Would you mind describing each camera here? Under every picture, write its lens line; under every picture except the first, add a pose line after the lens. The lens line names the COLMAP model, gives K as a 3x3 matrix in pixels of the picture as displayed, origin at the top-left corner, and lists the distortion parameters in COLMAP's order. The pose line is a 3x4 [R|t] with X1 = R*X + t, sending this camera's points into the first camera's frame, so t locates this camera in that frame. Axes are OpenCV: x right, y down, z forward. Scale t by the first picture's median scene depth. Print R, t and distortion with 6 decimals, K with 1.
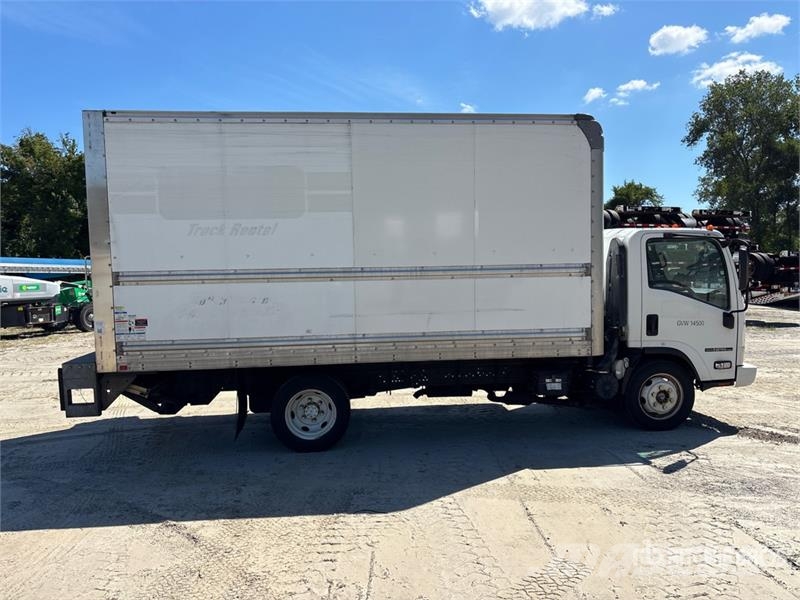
lens RADIAL K [[599.0, 0, 400.0], [0, 599.0, 300.0], [0, 0, 1]] dist [0.061906, -0.096486]
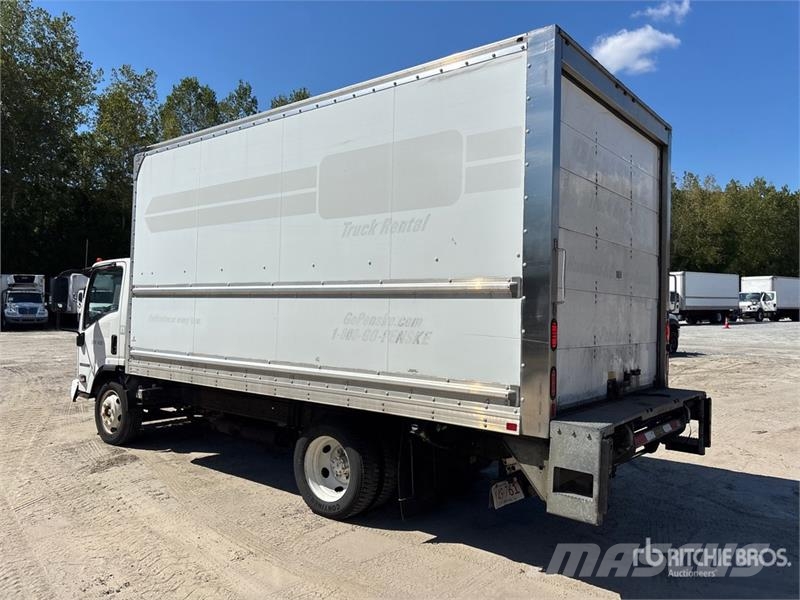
lens RADIAL K [[601.5, 0, 395.1], [0, 601.5, 296.8], [0, 0, 1]] dist [0.076164, -0.101048]
pose [[-0.708017, 0.024700, 0.705764, -0.859859], [0.031675, 0.999493, -0.003203, -0.048724], [-0.705485, 0.020088, -0.708440, 1.936512]]
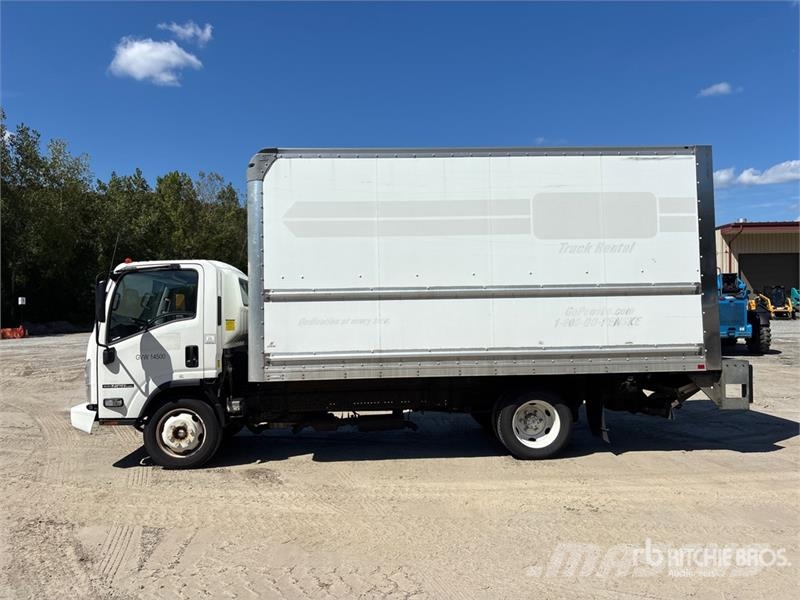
lens RADIAL K [[601.5, 0, 395.1], [0, 601.5, 296.8], [0, 0, 1]] dist [0.076164, -0.101048]
pose [[-0.997765, 0.043068, 0.051092, 0.000726], [0.043691, 0.998983, 0.011142, -0.077874], [-0.050560, 0.013349, -0.998632, 2.552821]]
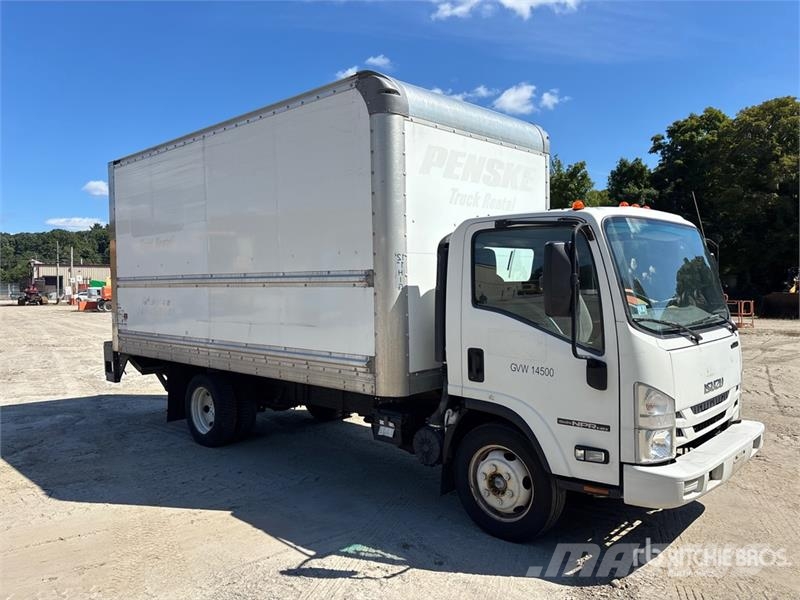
lens RADIAL K [[601.5, 0, 395.1], [0, 601.5, 296.8], [0, 0, 1]] dist [0.076164, -0.101048]
pose [[0.648881, 0.029071, -0.760335, 0.950332], [-0.043161, 0.999067, 0.001364, -0.031653], [0.759665, 0.031932, 0.649530, 0.578120]]
